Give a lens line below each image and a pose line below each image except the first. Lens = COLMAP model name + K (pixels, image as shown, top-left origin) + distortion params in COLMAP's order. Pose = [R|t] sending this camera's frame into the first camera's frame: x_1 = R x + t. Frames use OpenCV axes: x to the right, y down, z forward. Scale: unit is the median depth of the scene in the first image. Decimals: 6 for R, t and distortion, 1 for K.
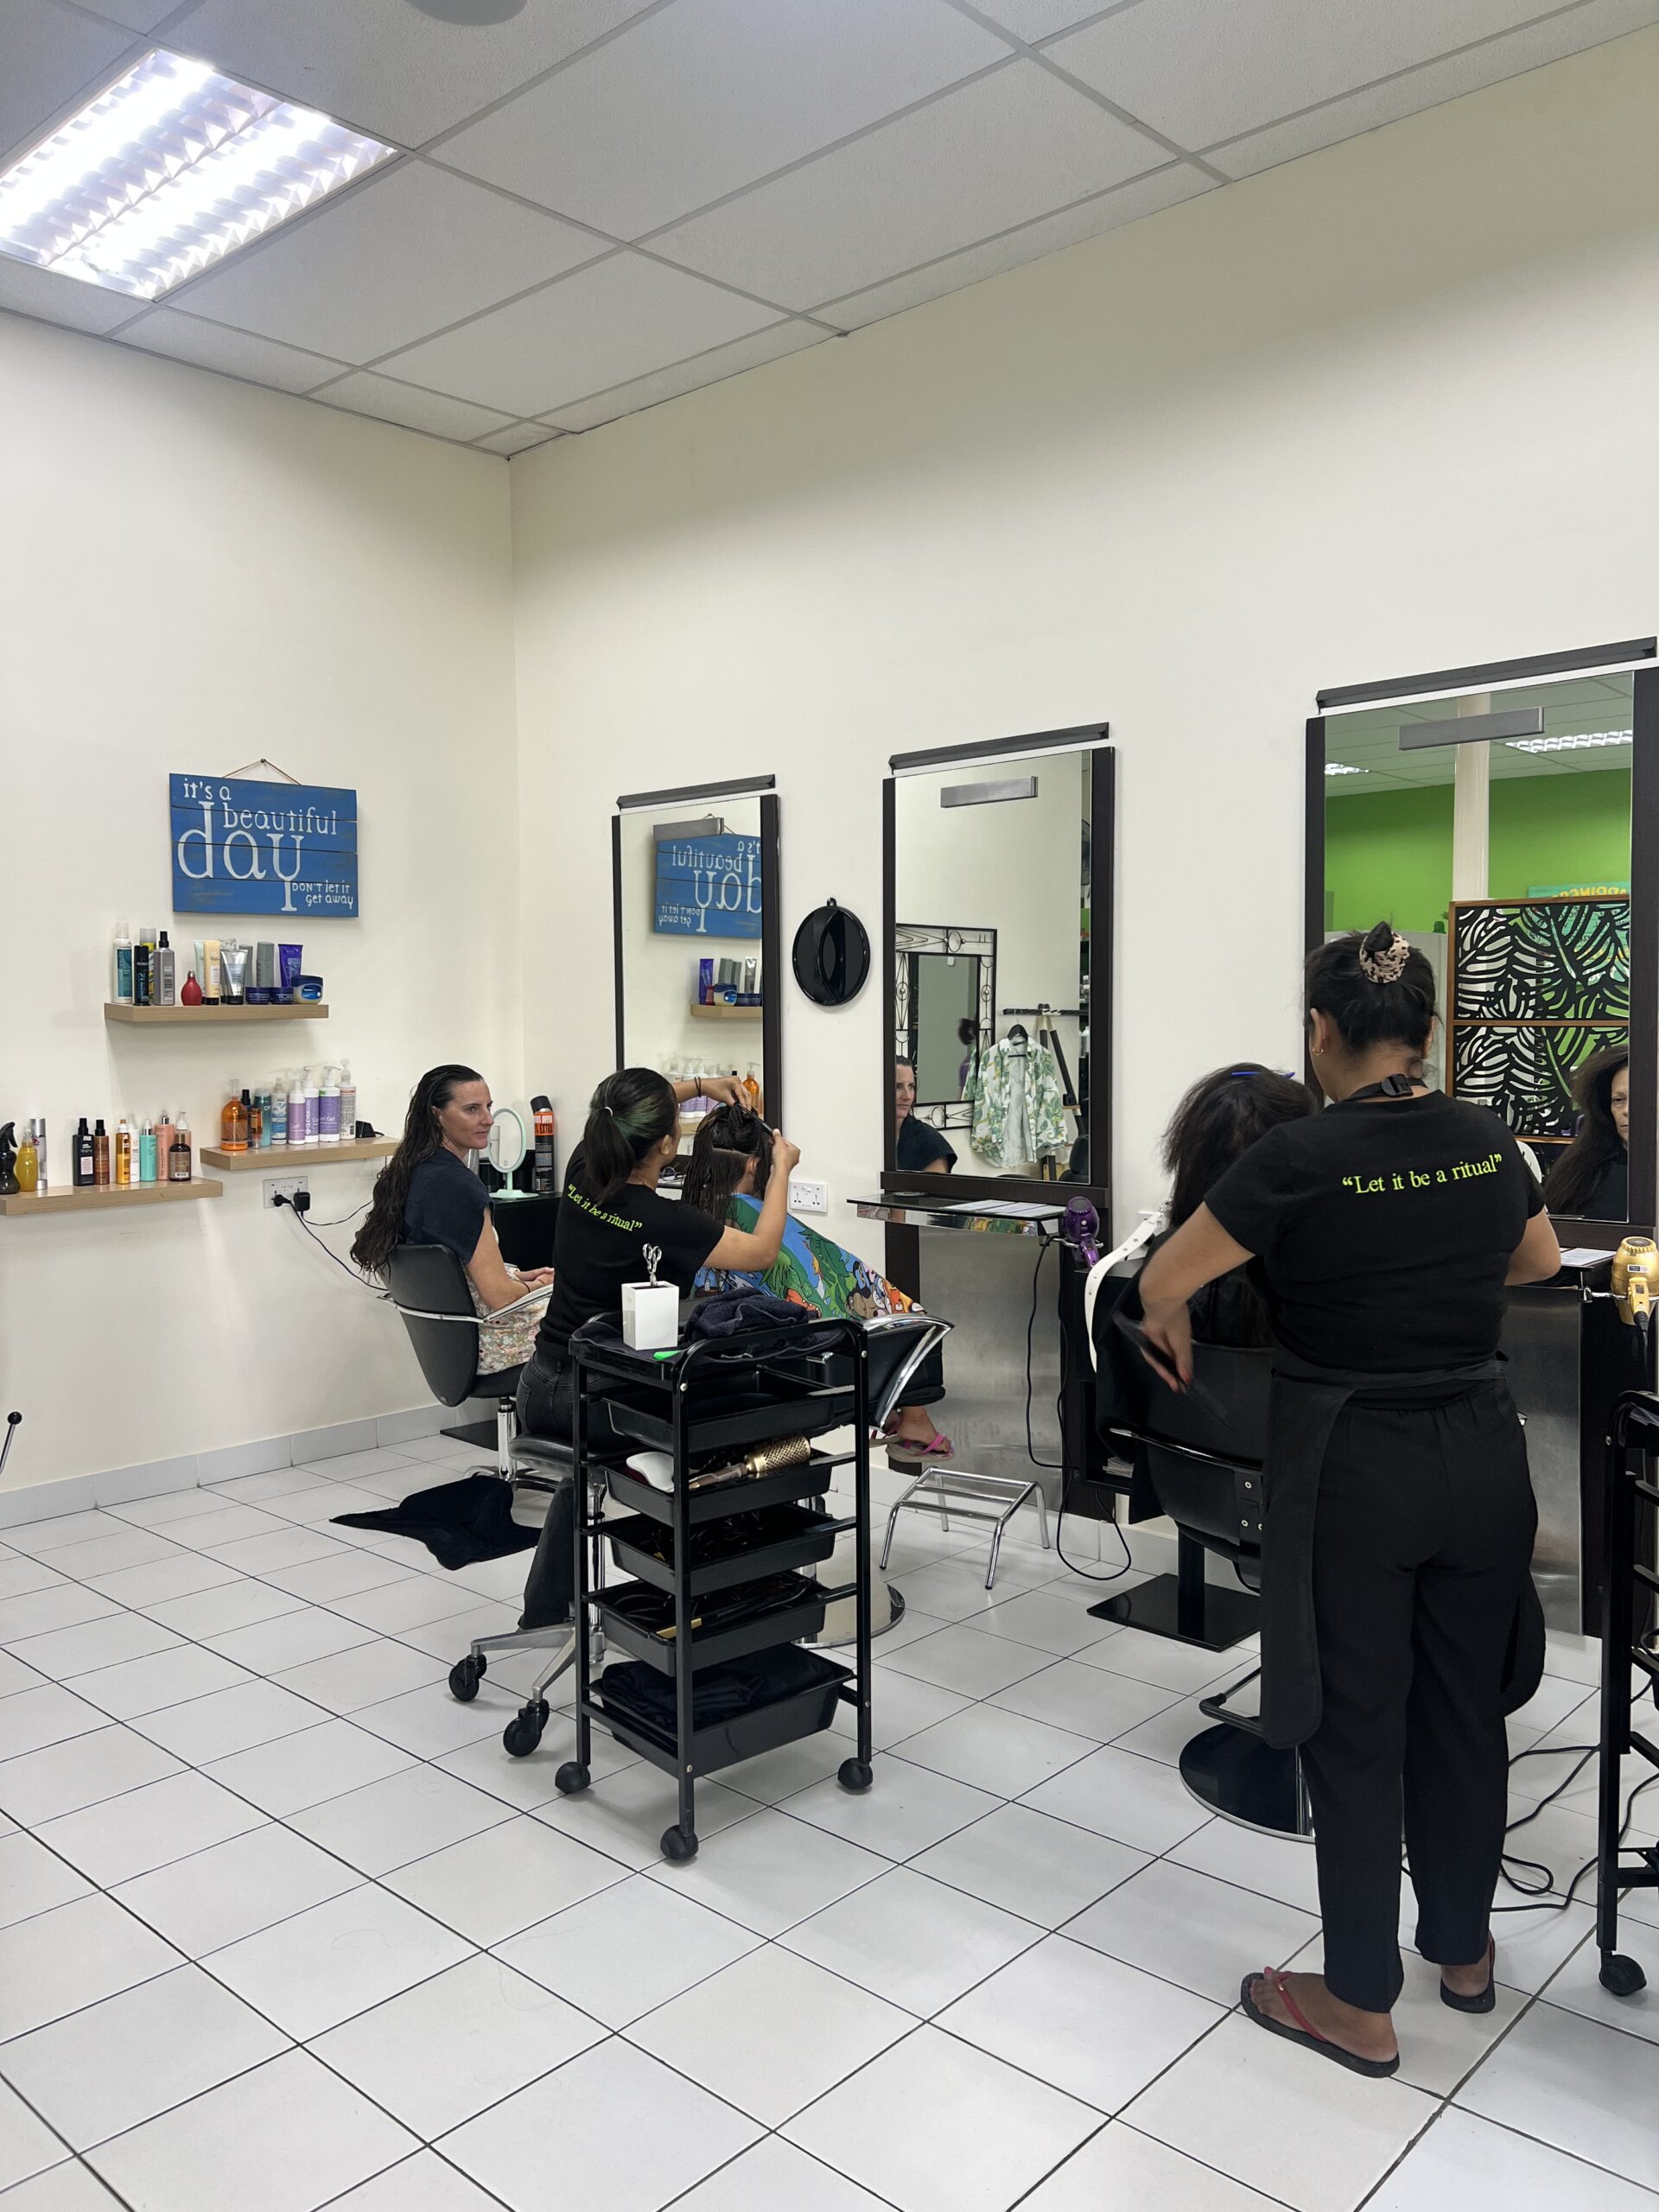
lens RADIAL K [[1666.8, 0, 819.9], [0, 1666.8, 1104.7], [0, 0, 1]] dist [0.035681, -0.001547]
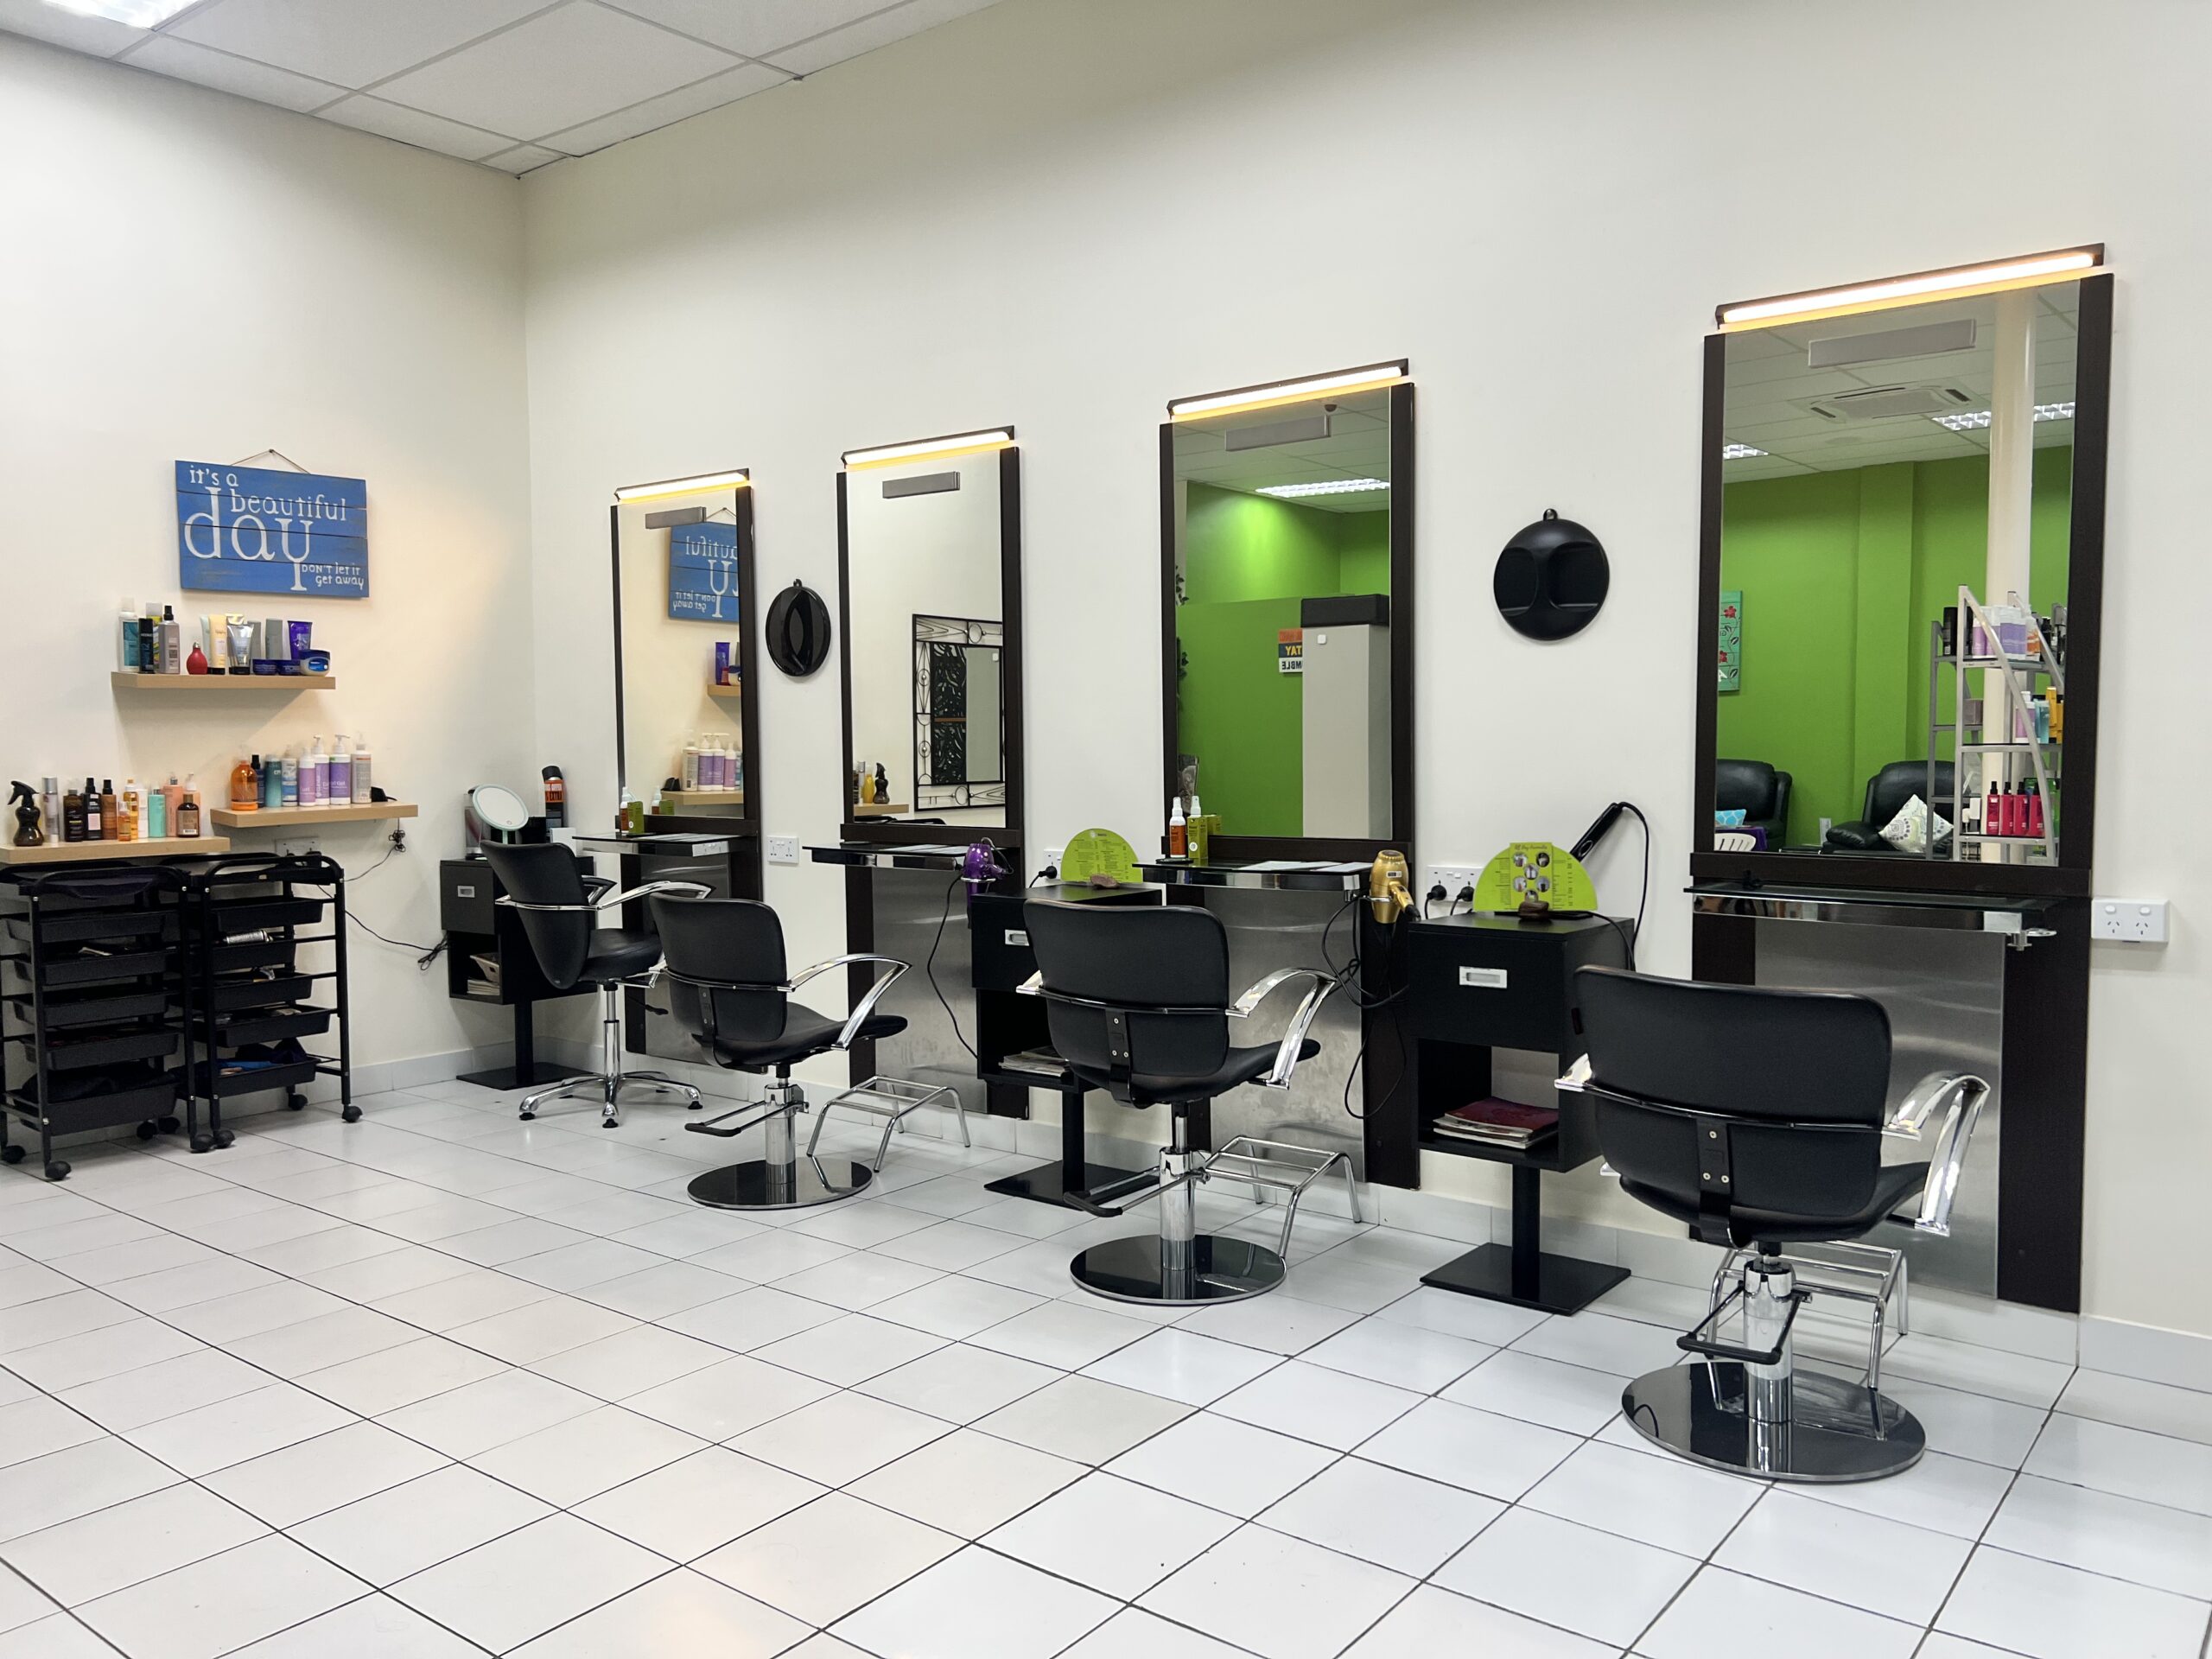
lens RADIAL K [[1674.7, 0, 1141.1], [0, 1674.7, 831.0], [0, 0, 1]] dist [0.021534, -0.006377]
pose [[0.995756, -0.007051, 0.091760, 0.125553], [0.006869, 0.999974, 0.002300, 0.041357], [-0.091774, -0.001660, 0.995778, -0.133903]]
